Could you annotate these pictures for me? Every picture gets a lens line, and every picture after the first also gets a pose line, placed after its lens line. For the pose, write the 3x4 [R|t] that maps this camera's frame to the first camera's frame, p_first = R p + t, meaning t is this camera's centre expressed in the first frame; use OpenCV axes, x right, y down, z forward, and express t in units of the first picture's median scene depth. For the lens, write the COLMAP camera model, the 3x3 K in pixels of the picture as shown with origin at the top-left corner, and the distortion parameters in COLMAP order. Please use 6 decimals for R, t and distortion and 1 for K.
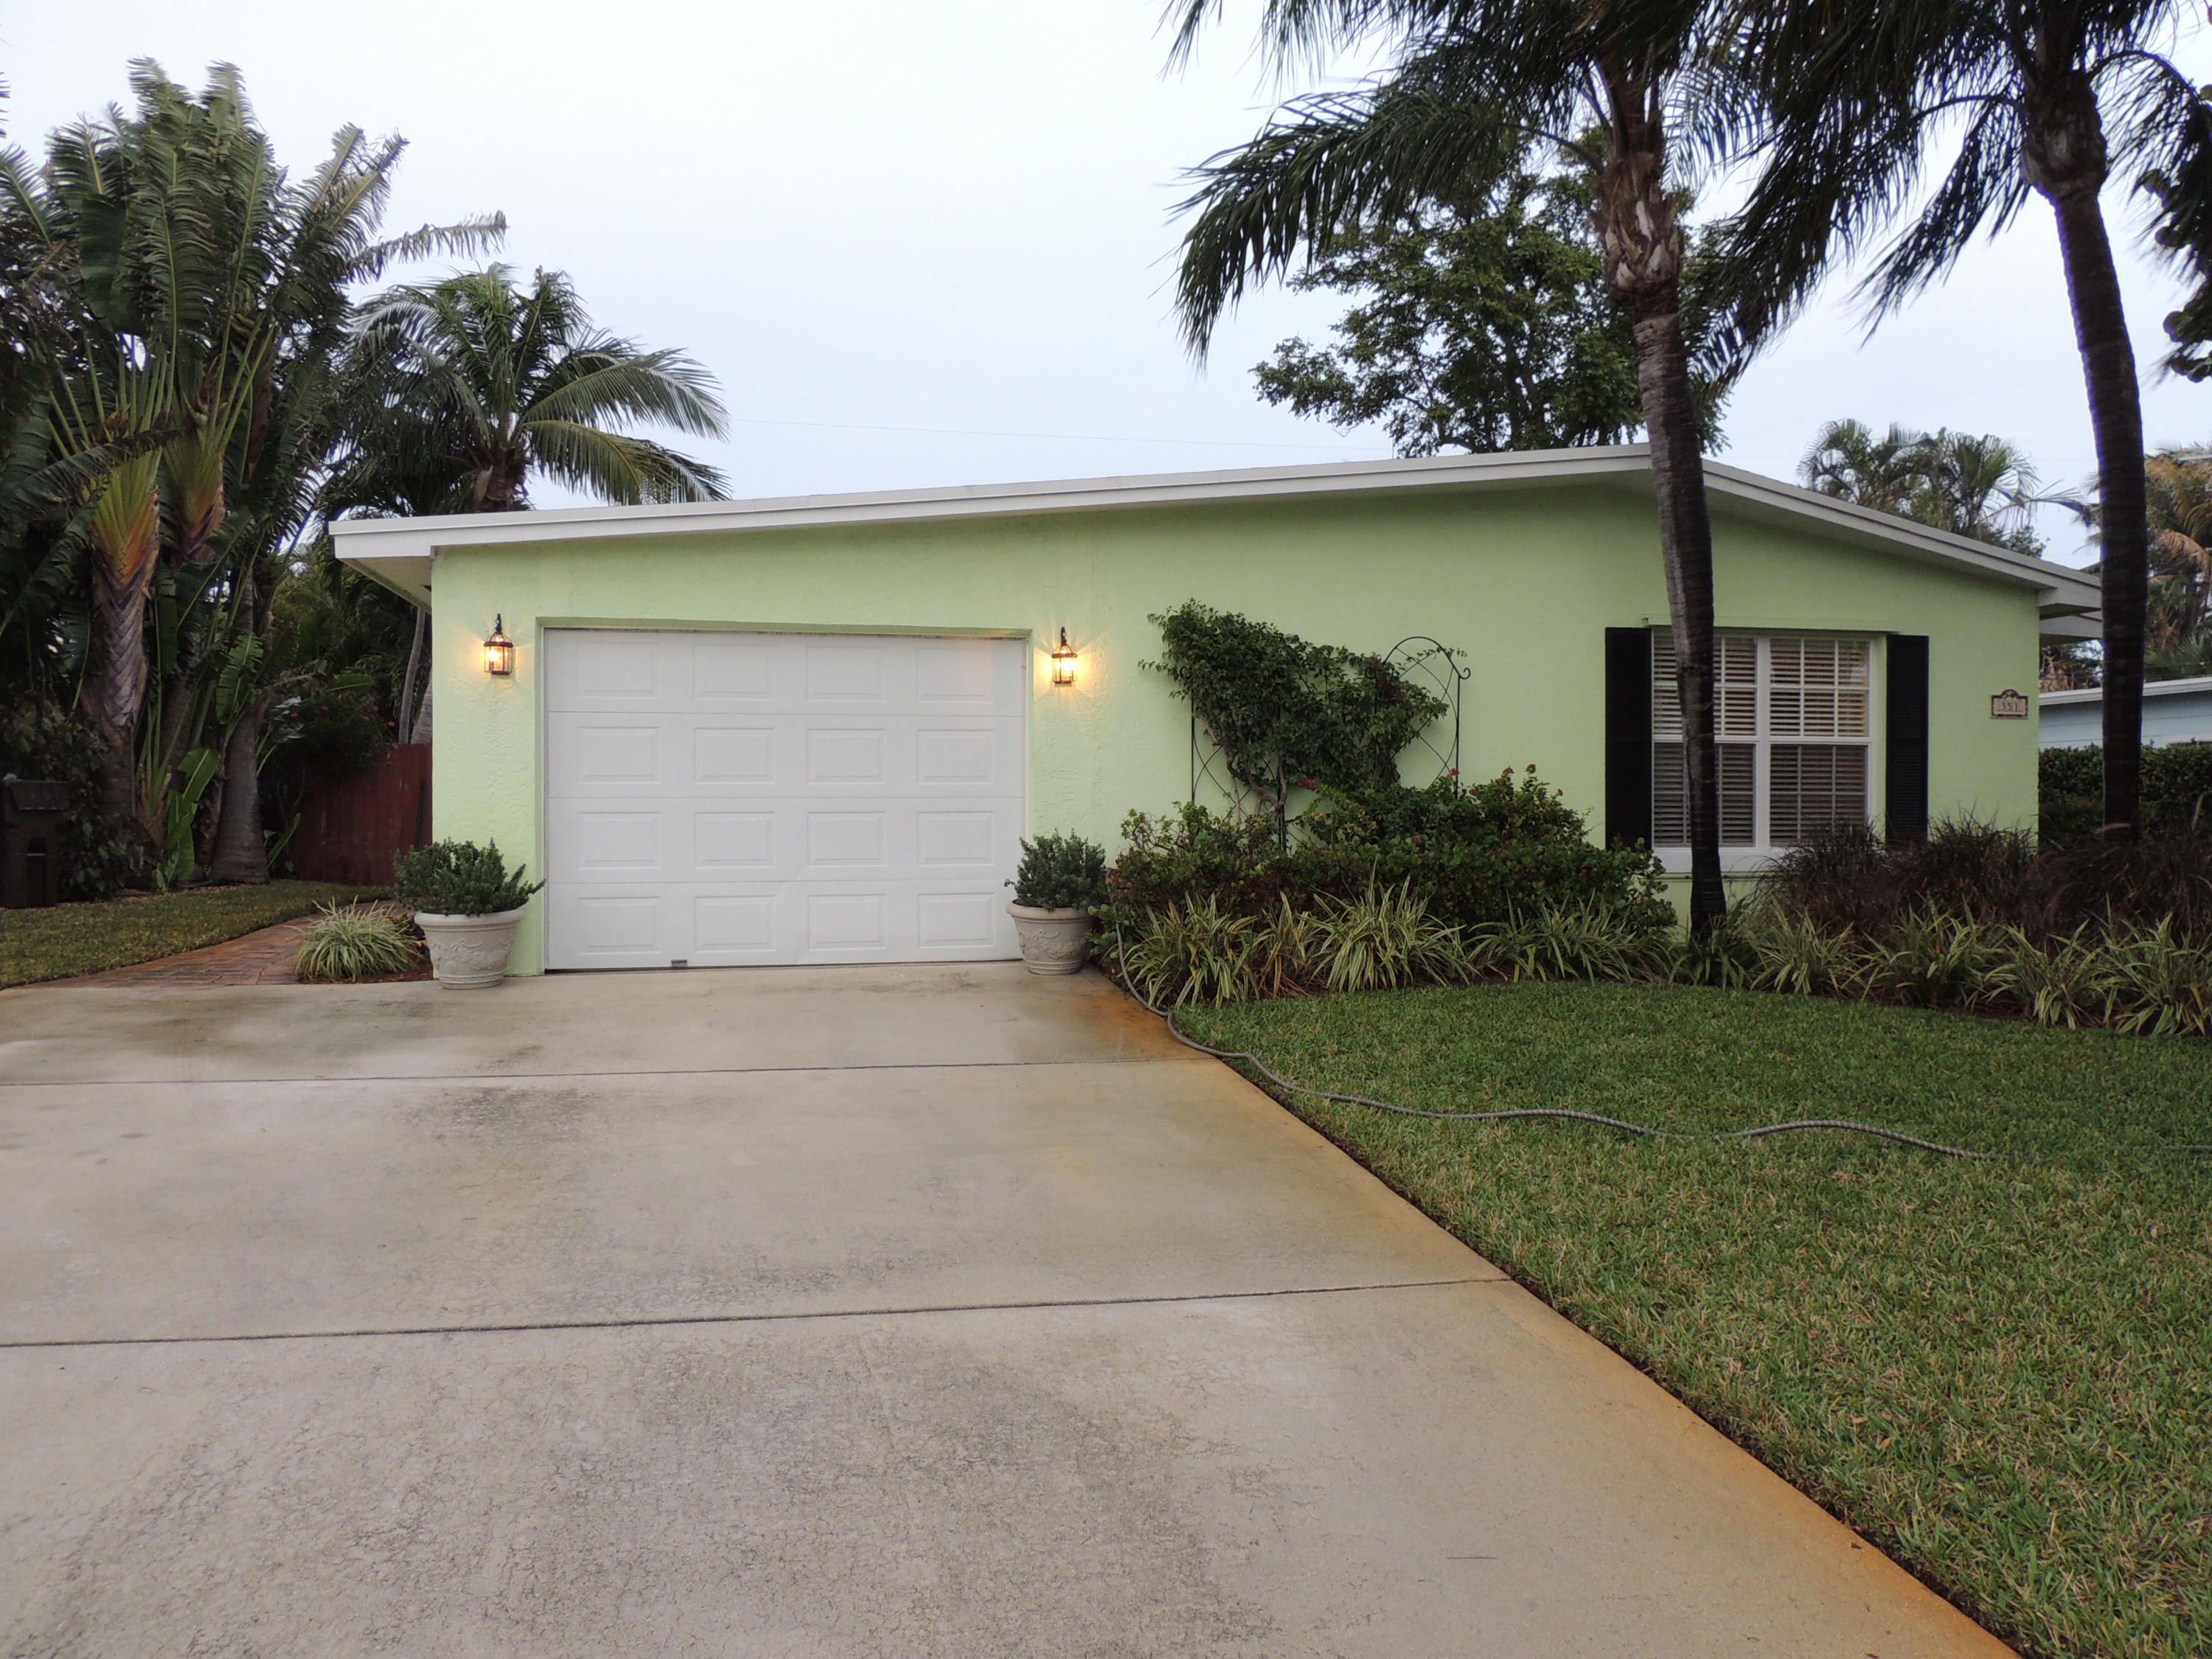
lens RADIAL K [[1593.6, 0, 1106.0], [0, 1593.6, 829.5], [0, 0, 1]] dist [-0.014681, 0.000913]
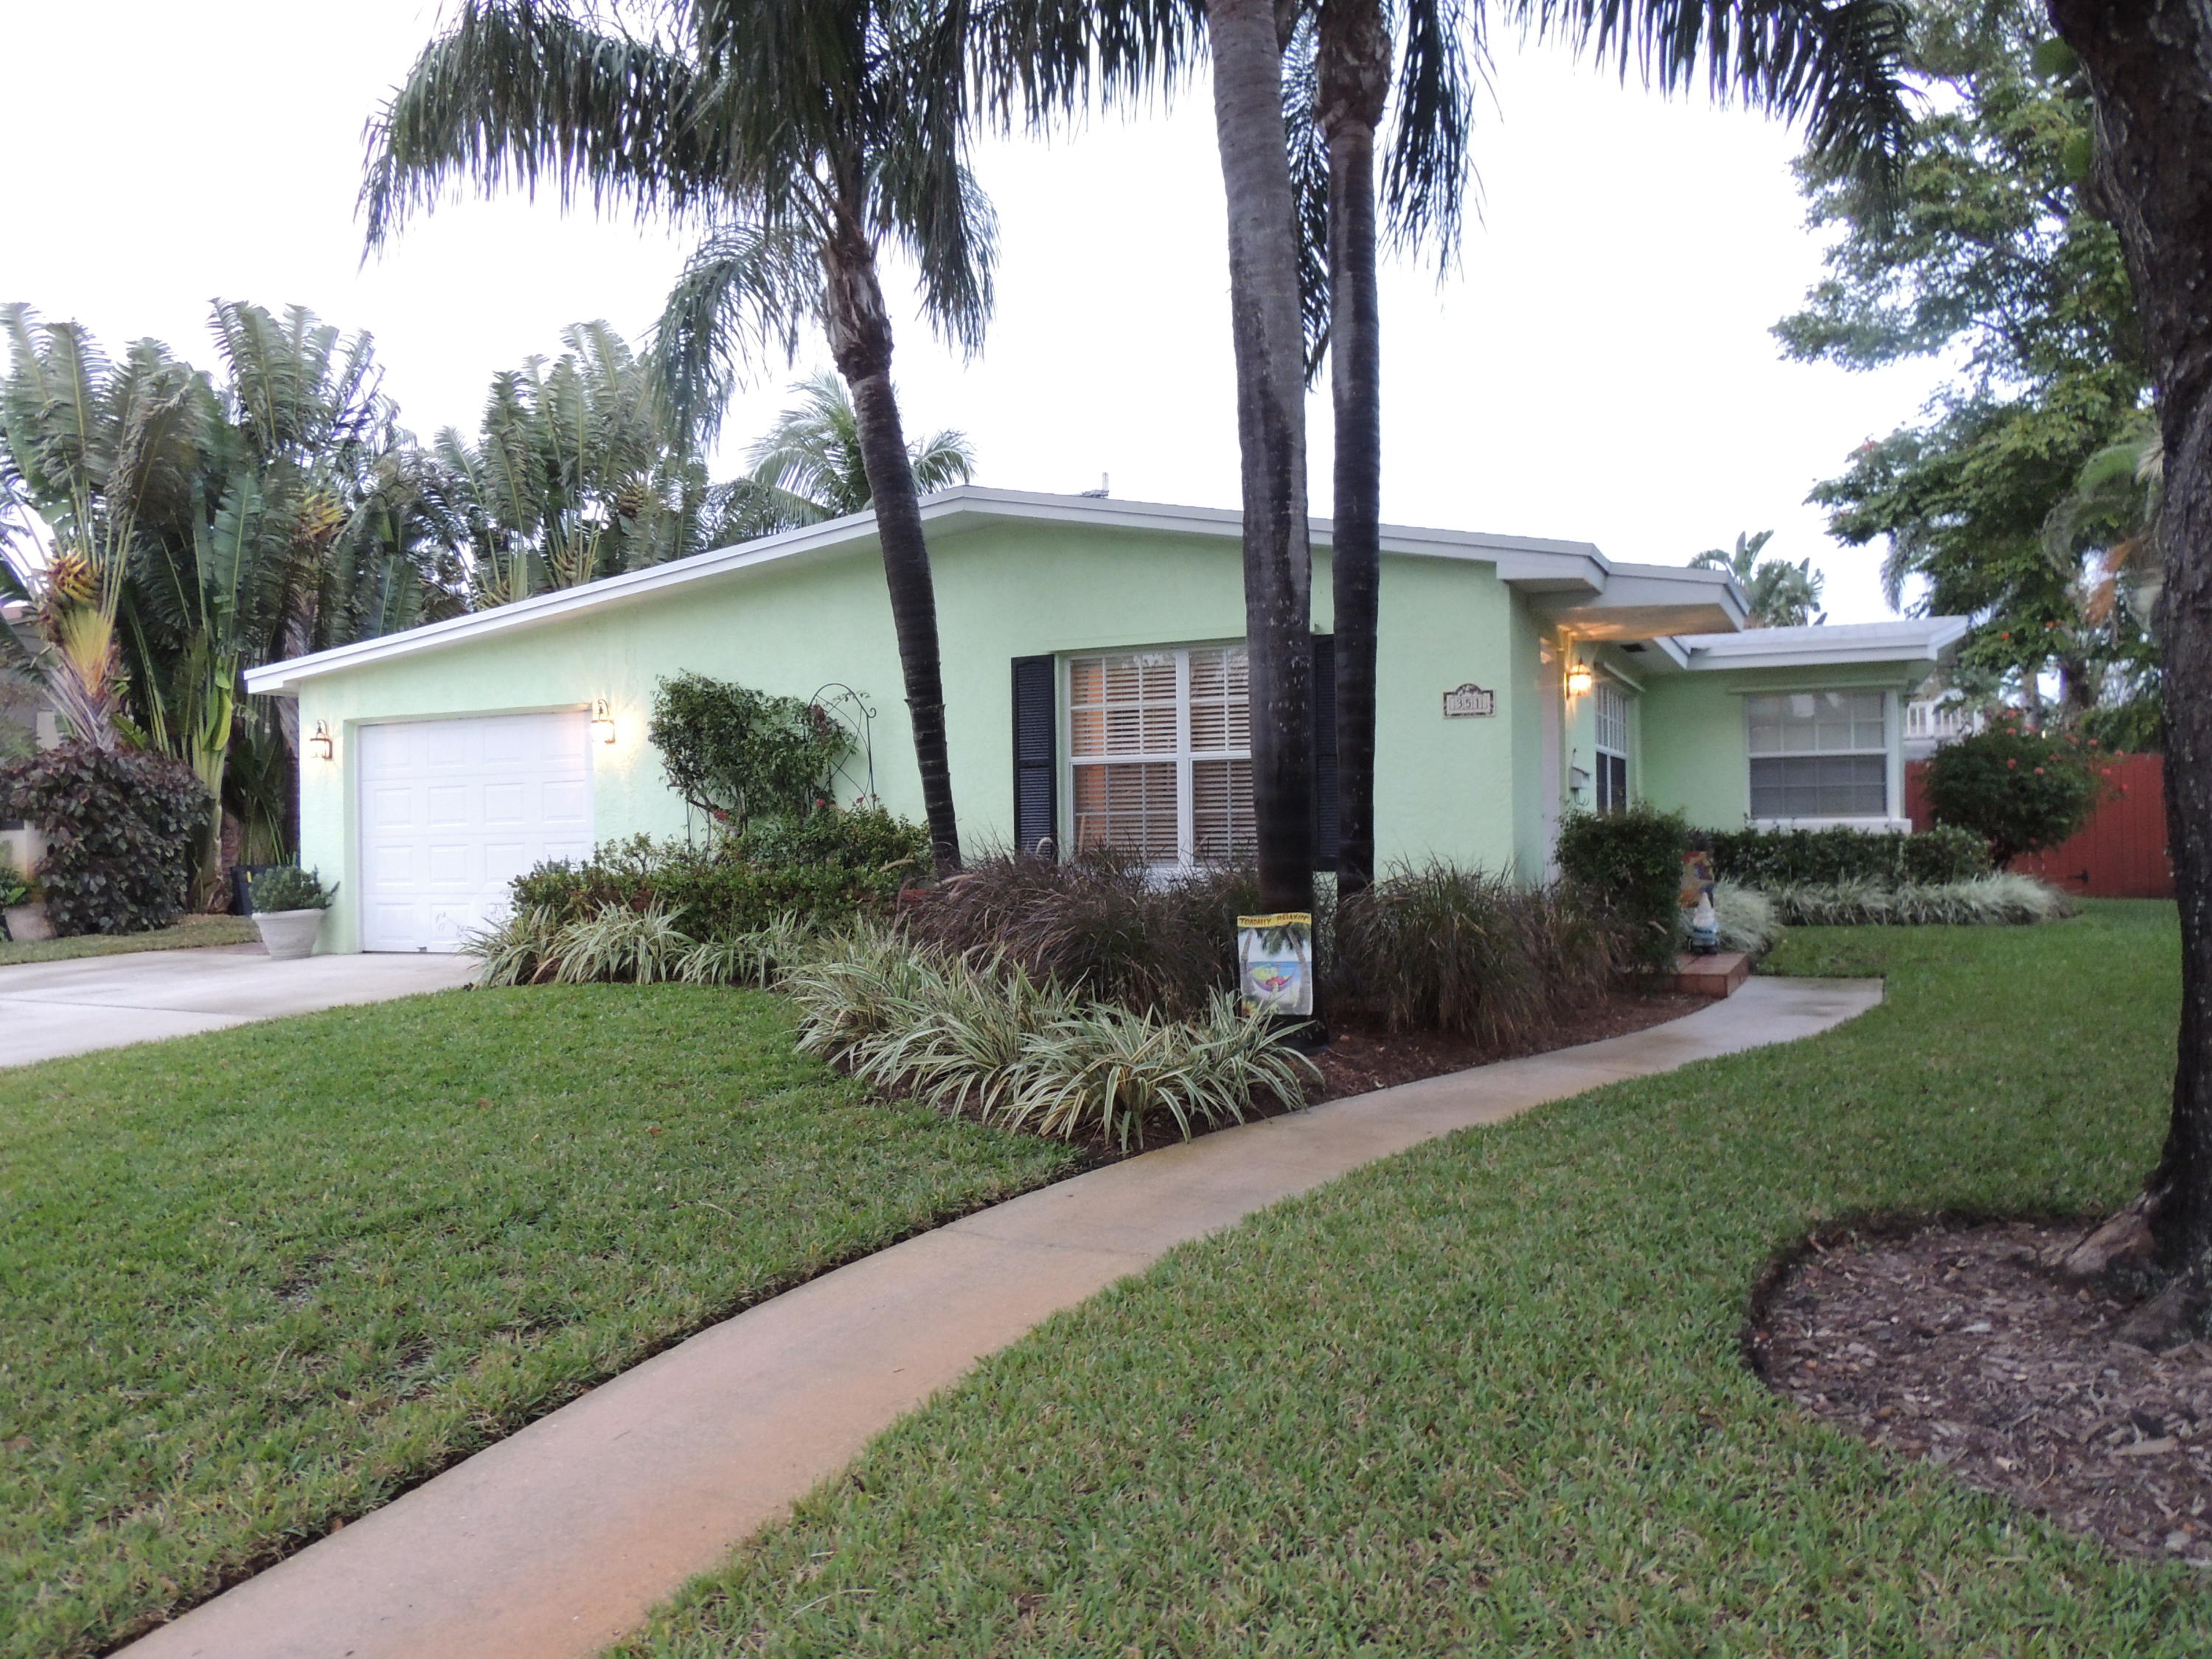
lens RADIAL K [[1593.6, 0, 1106.0], [0, 1593.6, 829.5], [0, 0, 1]] dist [-0.014681, 0.000913]
pose [[0.786011, -0.016695, -0.617987, 1.047837], [0.008872, 0.999837, -0.015728, 0.002690], [0.618148, 0.006880, 0.786031, 0.224107]]
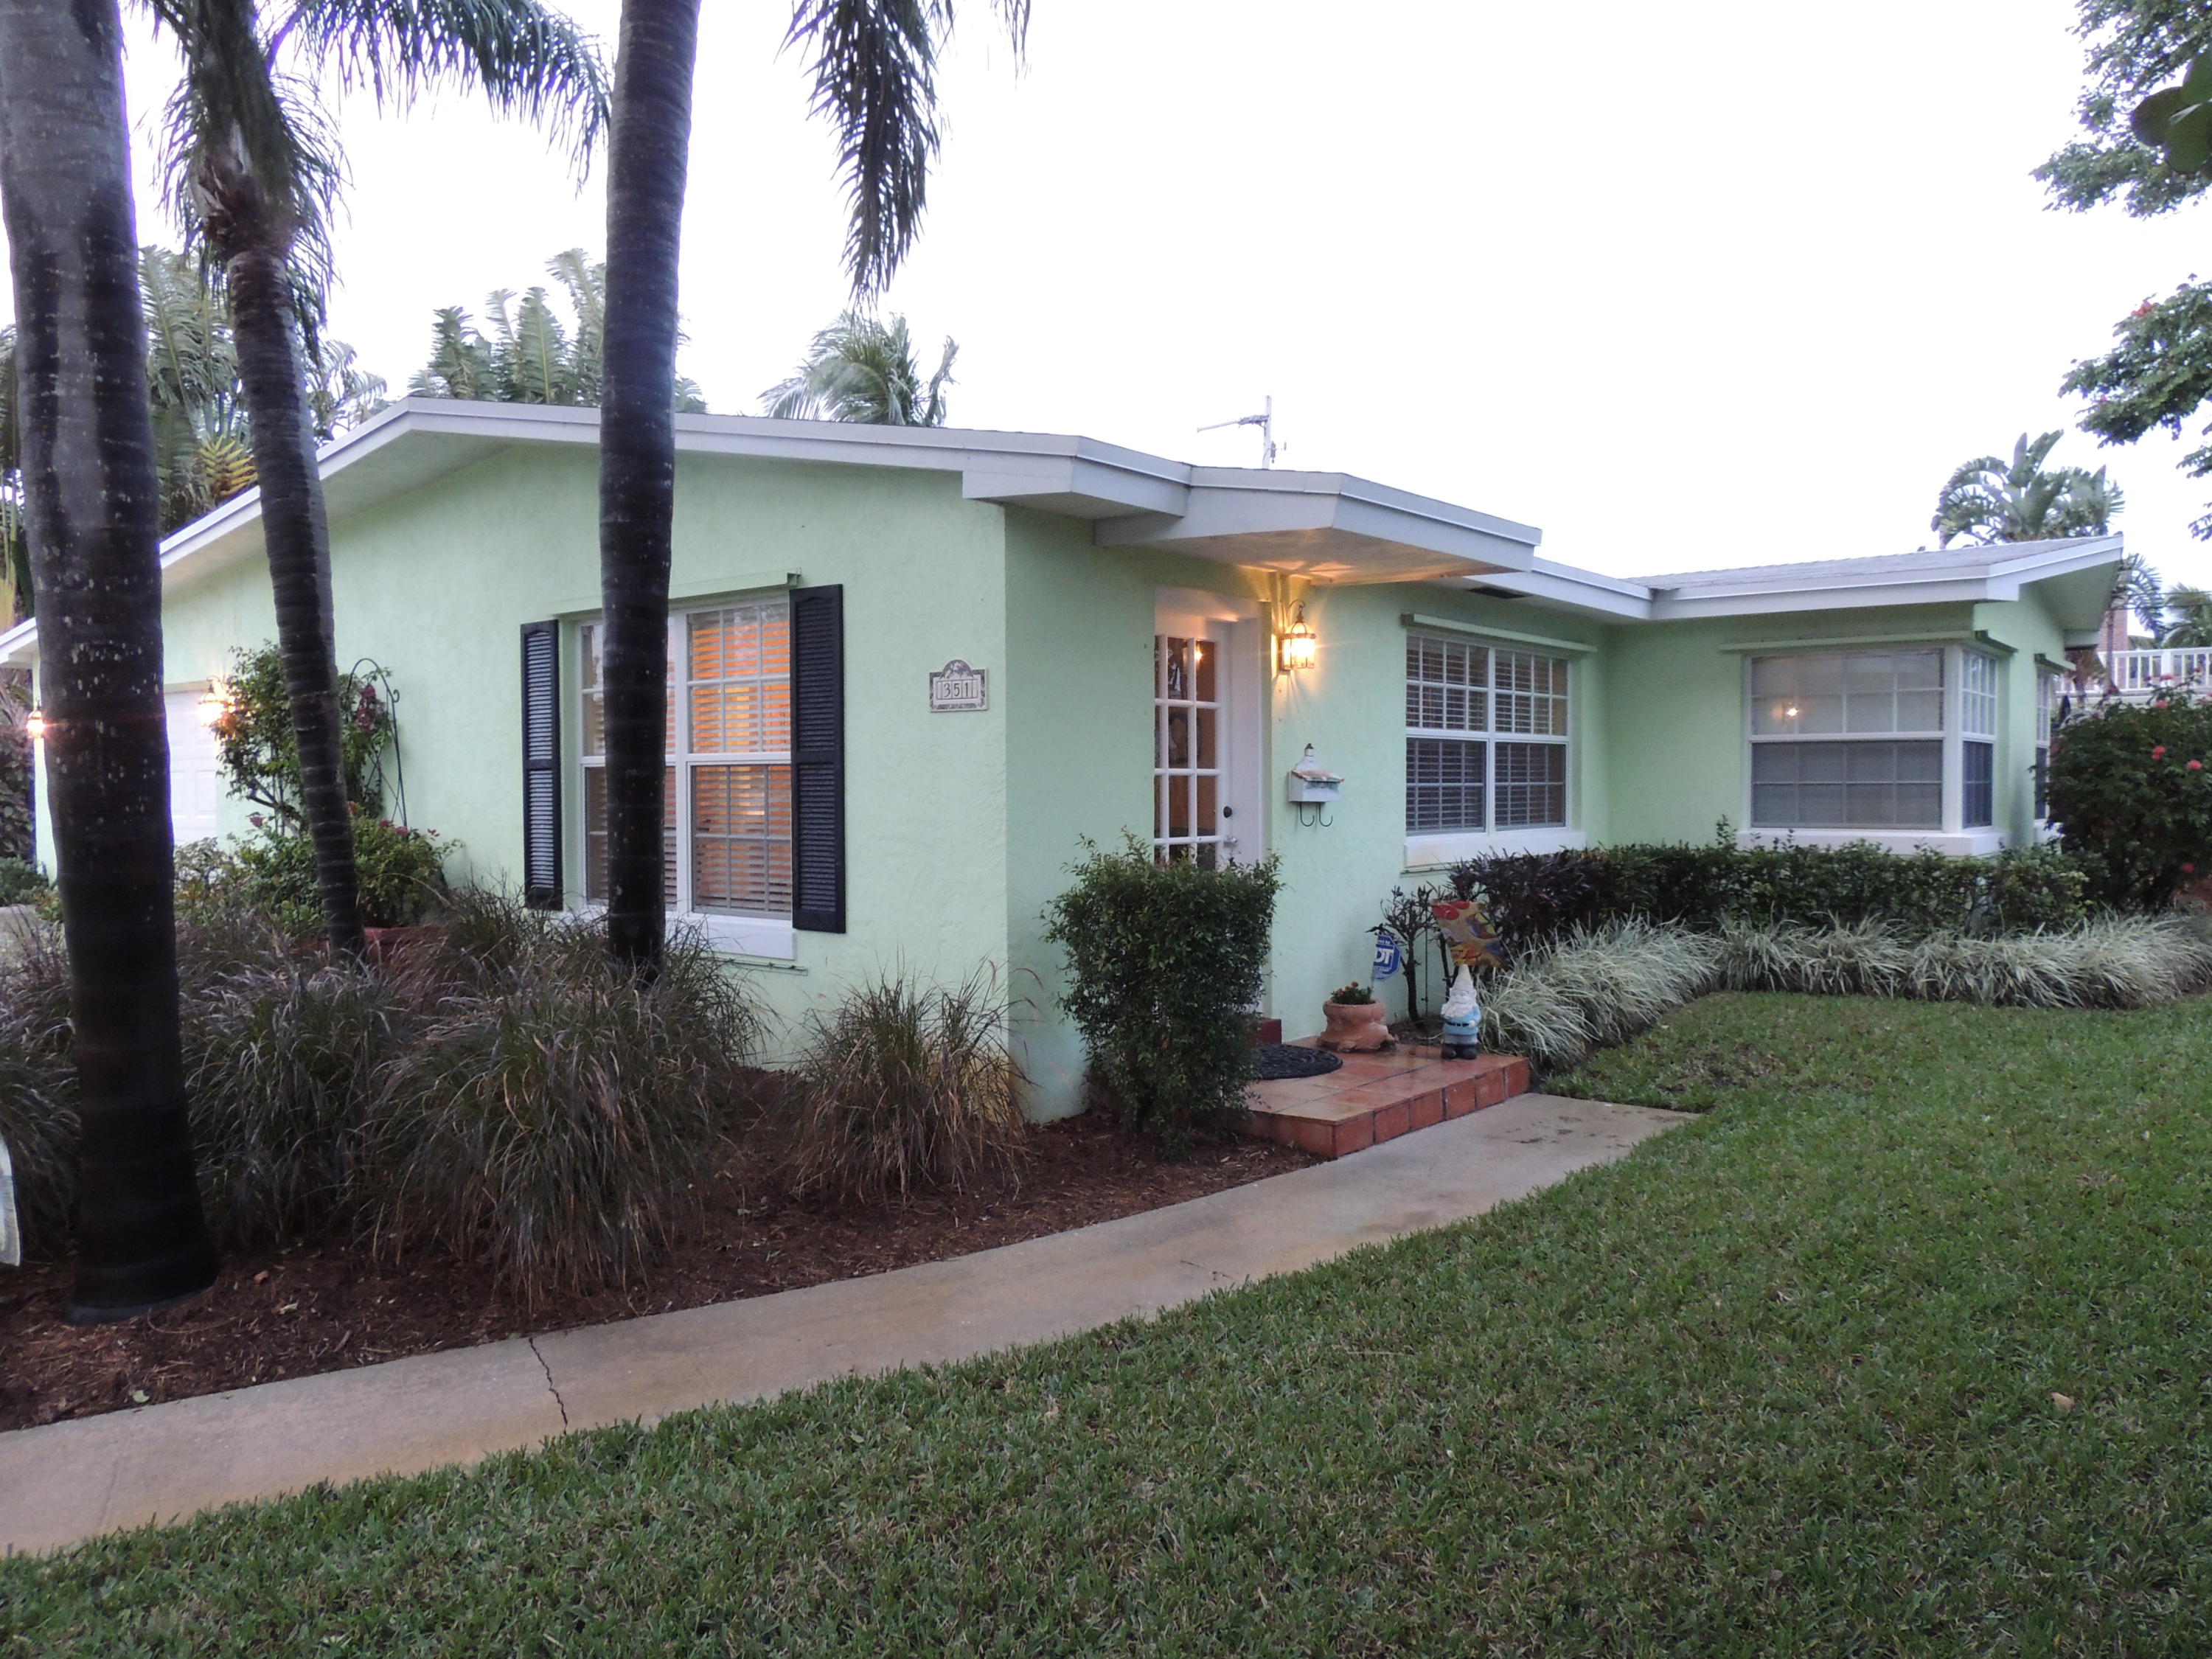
lens RADIAL K [[1593.6, 0, 1106.0], [0, 1593.6, 829.5], [0, 0, 1]] dist [-0.014681, 0.000913]
pose [[0.626906, 0.016558, -0.778919, 1.158093], [-0.002298, 0.999809, 0.019404, -0.043050], [0.779091, -0.010375, 0.626825, 0.757864]]
